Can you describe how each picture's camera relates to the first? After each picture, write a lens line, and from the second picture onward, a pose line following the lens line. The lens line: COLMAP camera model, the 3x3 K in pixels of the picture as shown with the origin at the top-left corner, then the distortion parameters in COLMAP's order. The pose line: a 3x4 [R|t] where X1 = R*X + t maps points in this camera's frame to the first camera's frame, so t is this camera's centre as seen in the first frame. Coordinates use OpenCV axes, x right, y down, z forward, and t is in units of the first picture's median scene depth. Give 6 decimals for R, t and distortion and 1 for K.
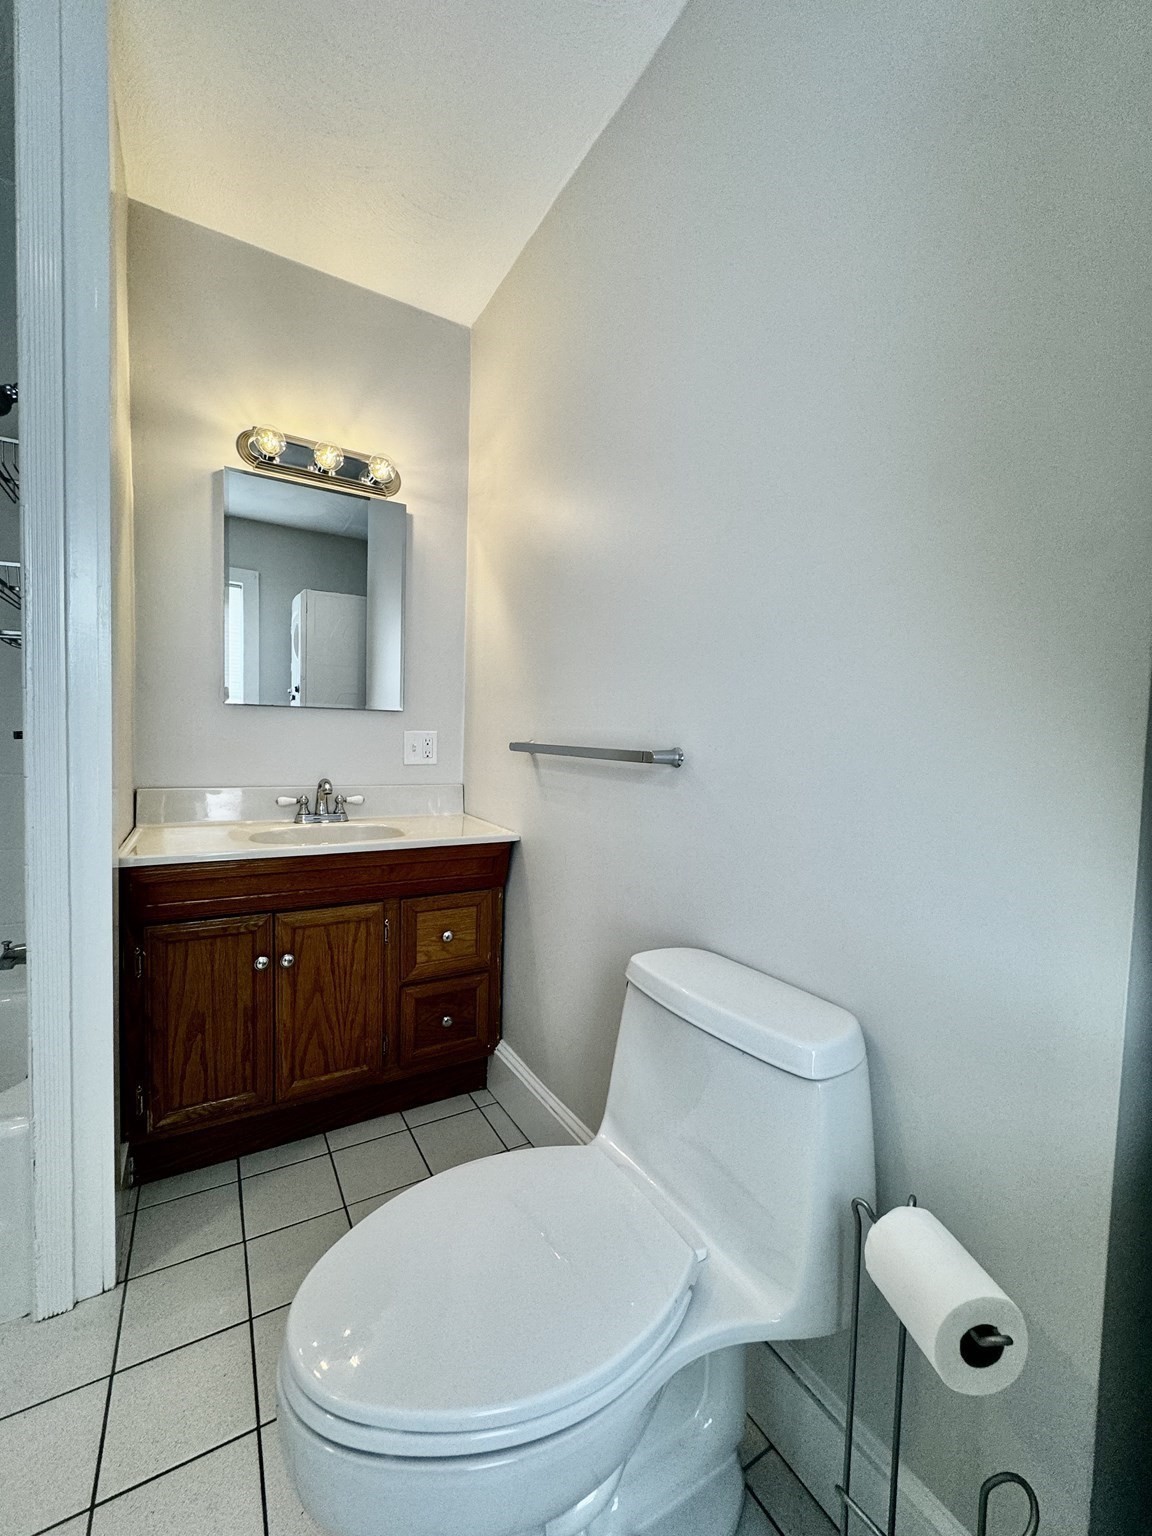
lens RADIAL K [[615.5, 0, 581.9], [0, 615.5, 763.8], [0, 0, 1]] dist [-0.000062, 0.000100]
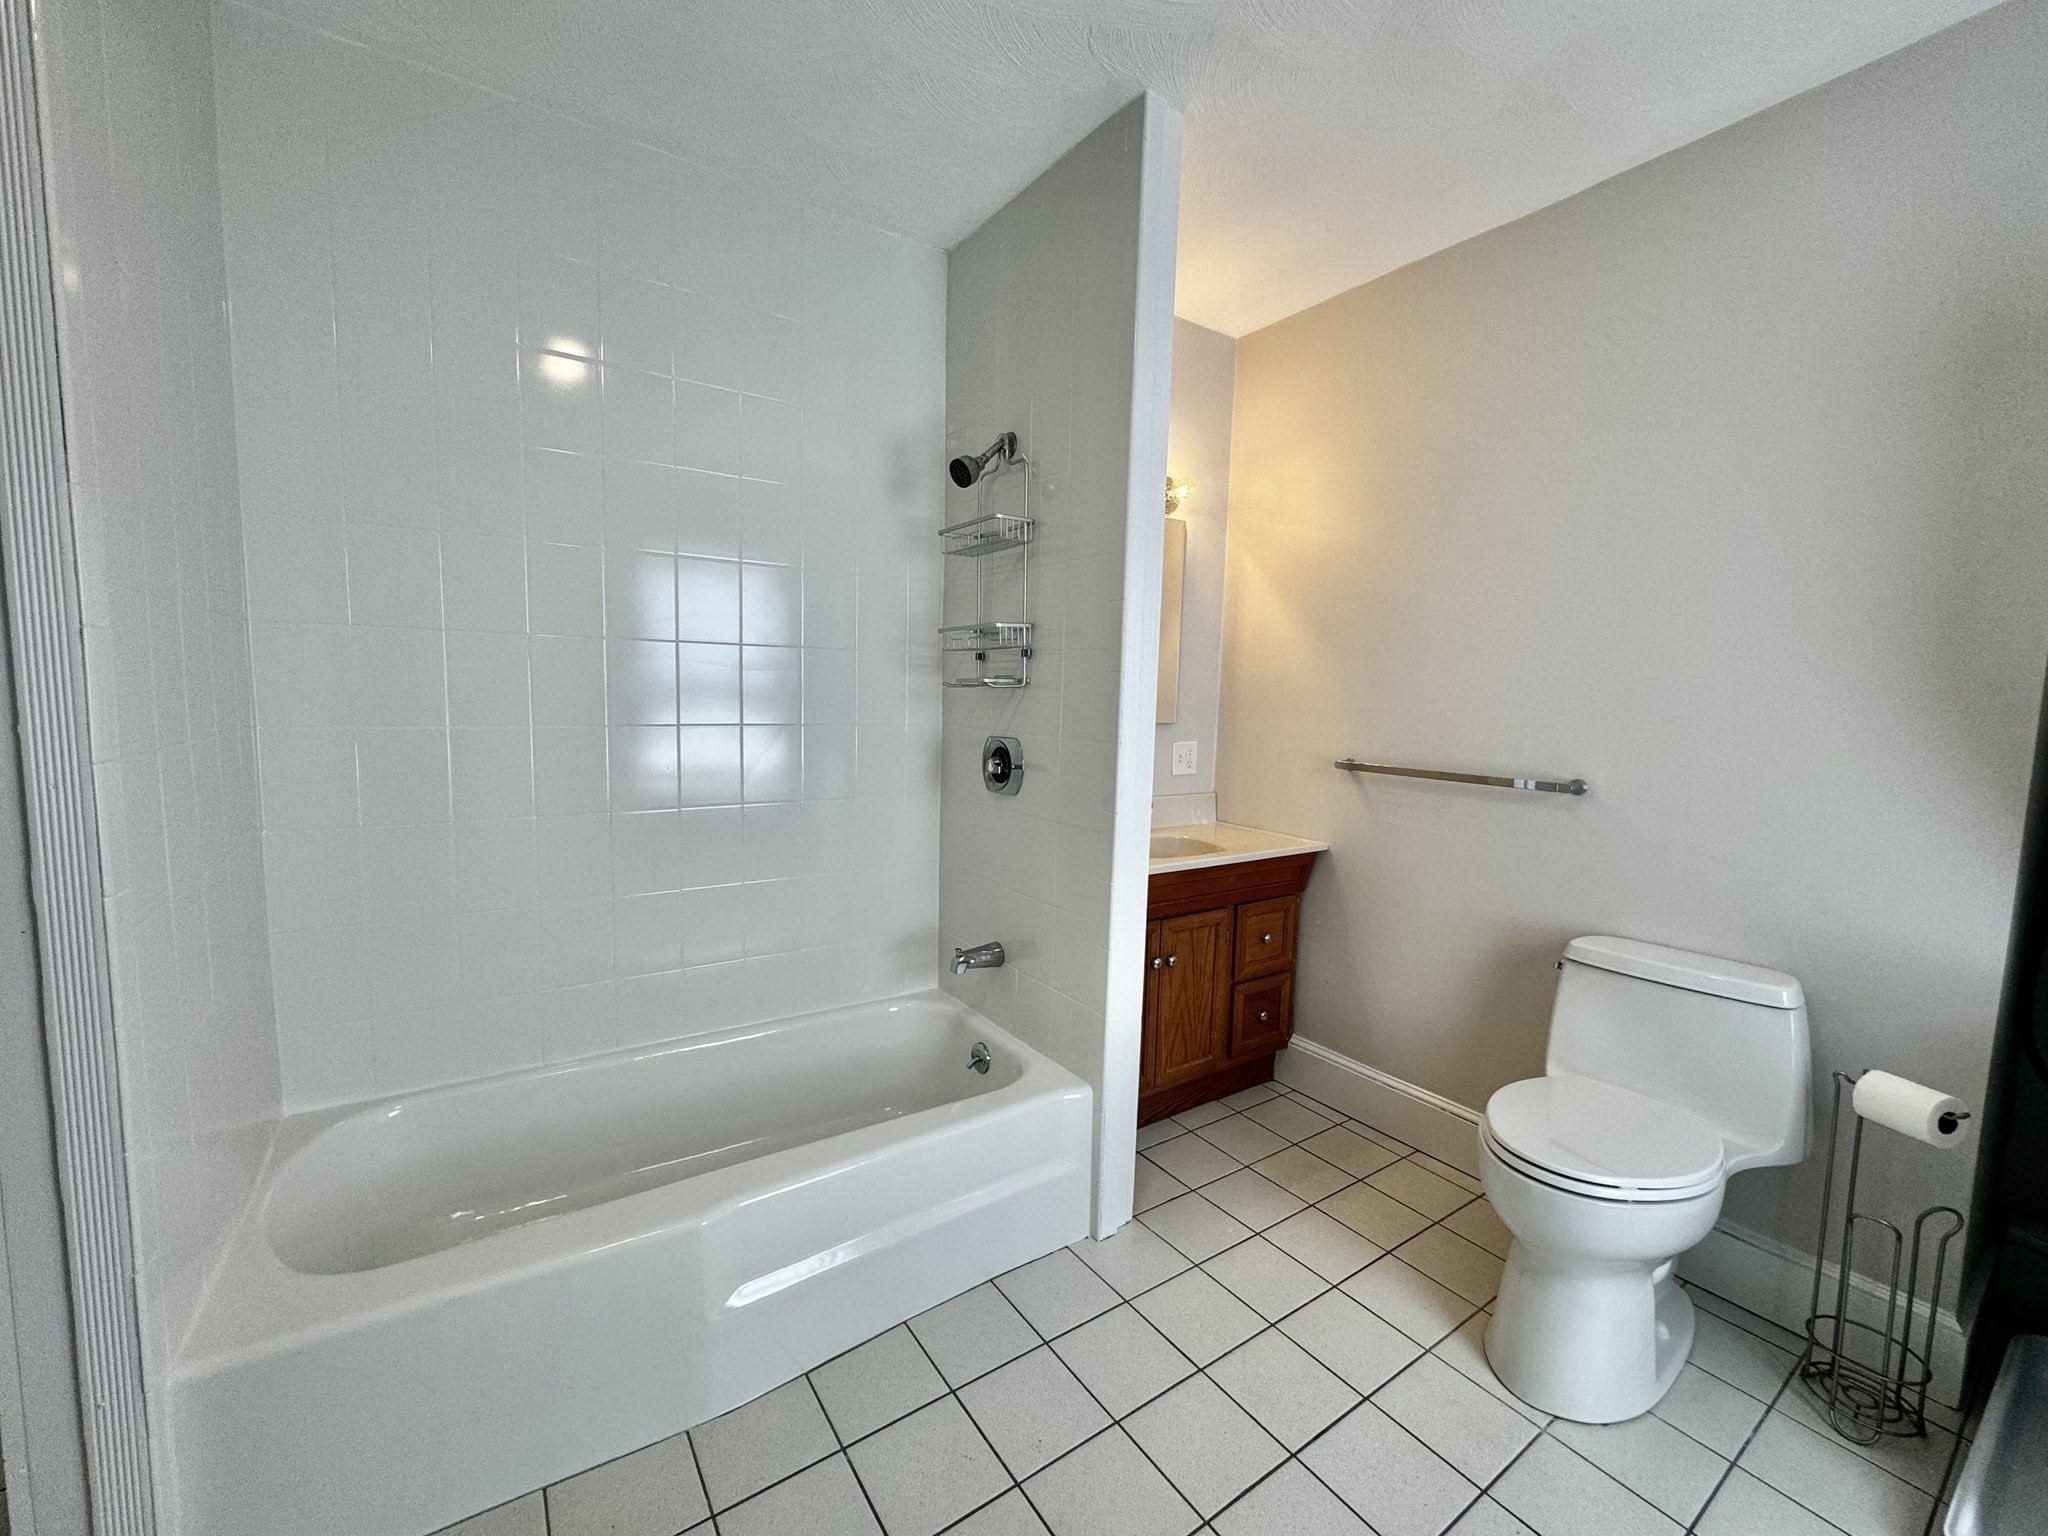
lens RADIAL K [[826.7, 0, 1032.1], [0, 826.7, 763.7], [0, 0, 1]] dist [0.001673, 0.000134]
pose [[0.997999, -0.009570, 0.062499, -0.743994], [0.006822, 0.999007, 0.044031, -0.098522], [-0.062859, -0.043517, 0.997073, -0.428783]]
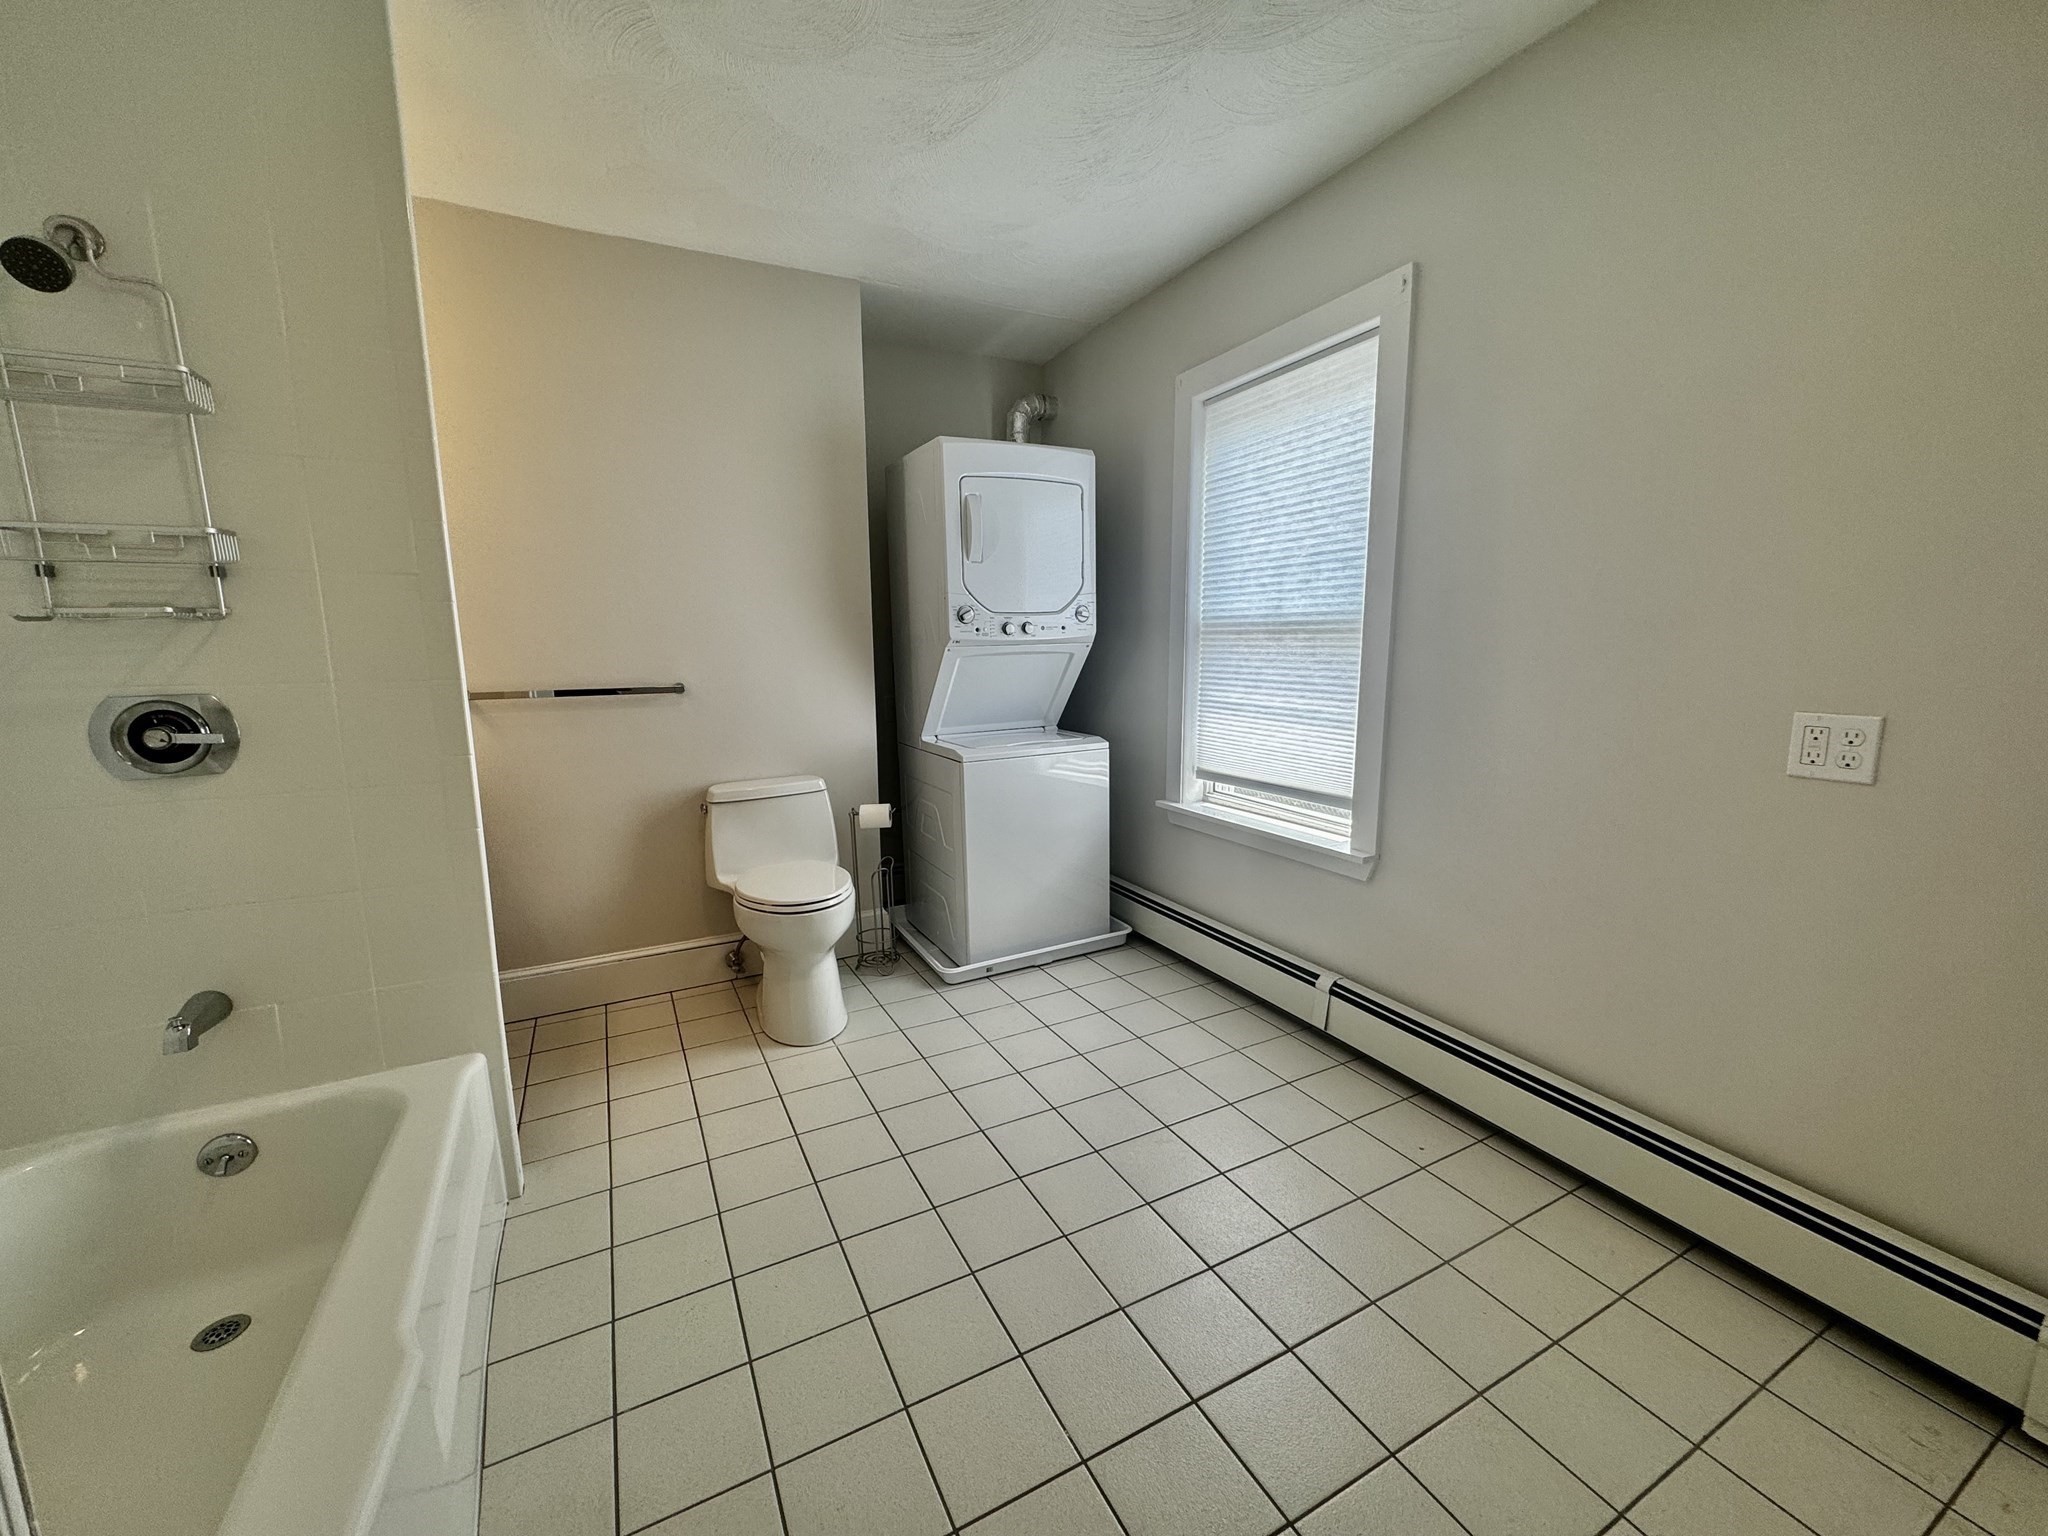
lens RADIAL K [[826.7, 0, 1032.1], [0, 826.7, 763.7], [0, 0, 1]] dist [0.001673, 0.000134]
pose [[0.061372, -0.183151, 0.981167, -1.505669], [0.064788, 0.981678, 0.179194, -0.109105], [-0.996010, 0.052570, 0.072114, -0.123388]]
